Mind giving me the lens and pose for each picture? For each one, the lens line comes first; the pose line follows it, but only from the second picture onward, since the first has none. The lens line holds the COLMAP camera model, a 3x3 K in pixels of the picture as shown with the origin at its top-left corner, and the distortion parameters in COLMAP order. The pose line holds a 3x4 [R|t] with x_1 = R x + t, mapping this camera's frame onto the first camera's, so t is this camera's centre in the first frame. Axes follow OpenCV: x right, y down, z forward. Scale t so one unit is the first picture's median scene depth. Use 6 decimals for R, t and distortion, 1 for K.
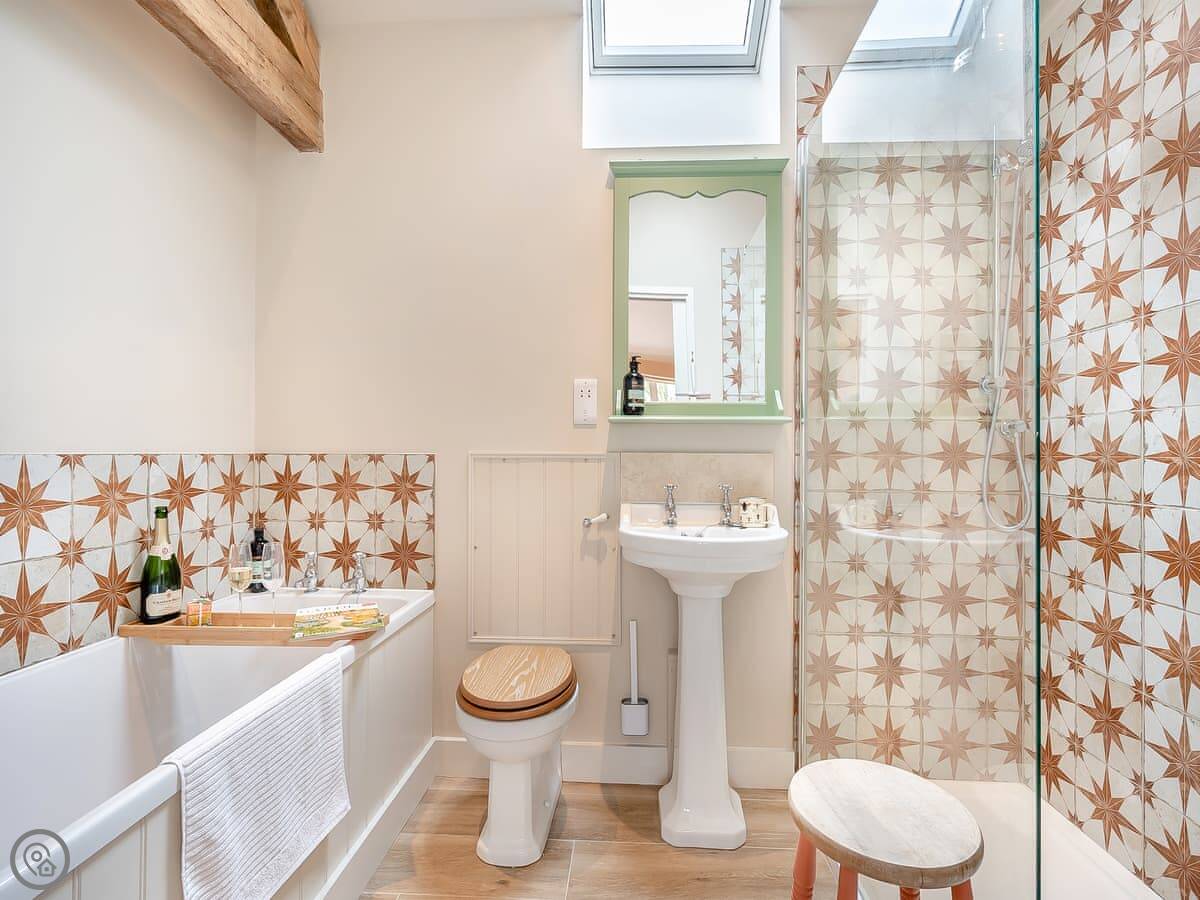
lens RADIAL K [[558.0, 0, 603.2], [0, 558.0, 449.2], [0, 0, 1]] dist [-0.000218, -0.000385]
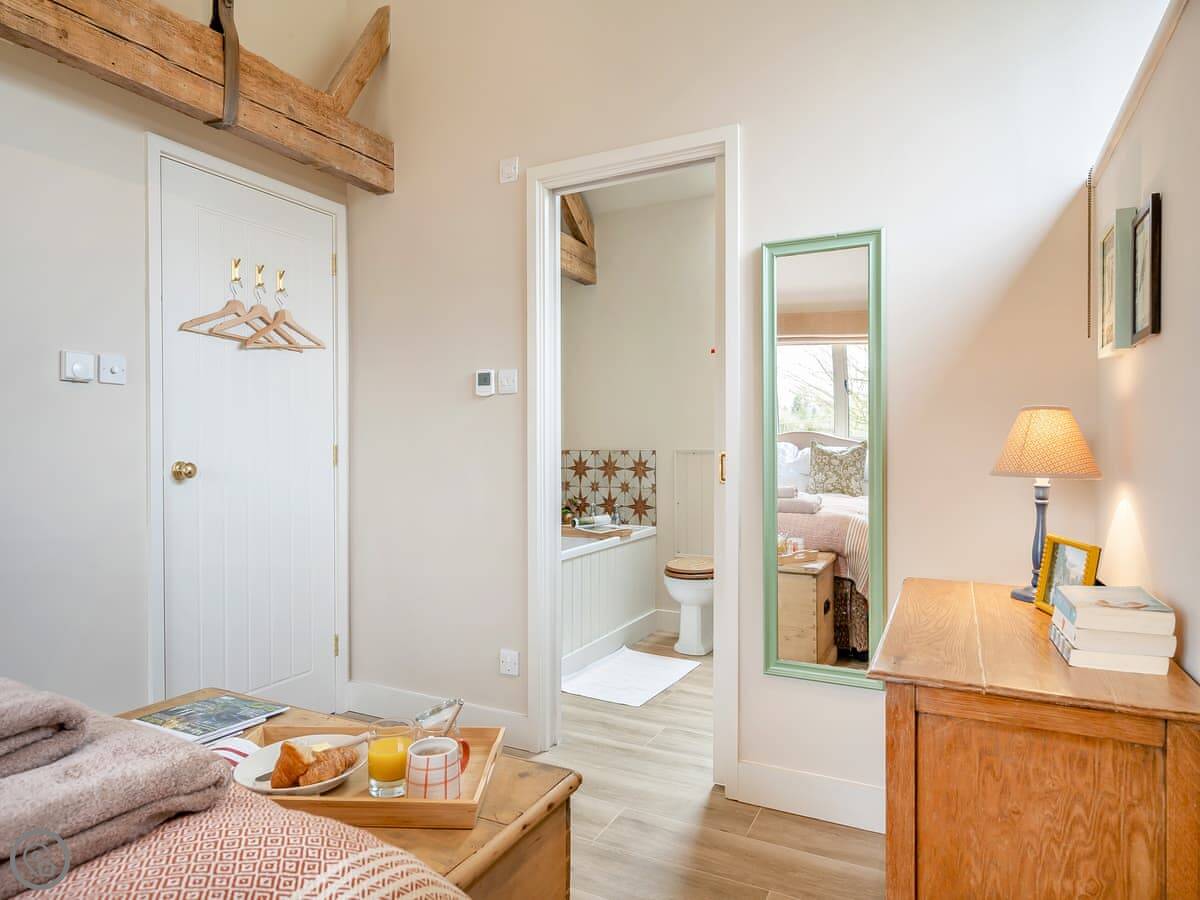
lens RADIAL K [[717.5, 0, 599.5], [0, 717.5, 450.8], [0, 0, 1]] dist [-0.000034, -0.000006]
pose [[0.916676, -0.005390, -0.399596, 0.444763], [0.007810, 0.999960, 0.004426, -0.000537], [0.399556, -0.007178, 0.916681, -1.159493]]
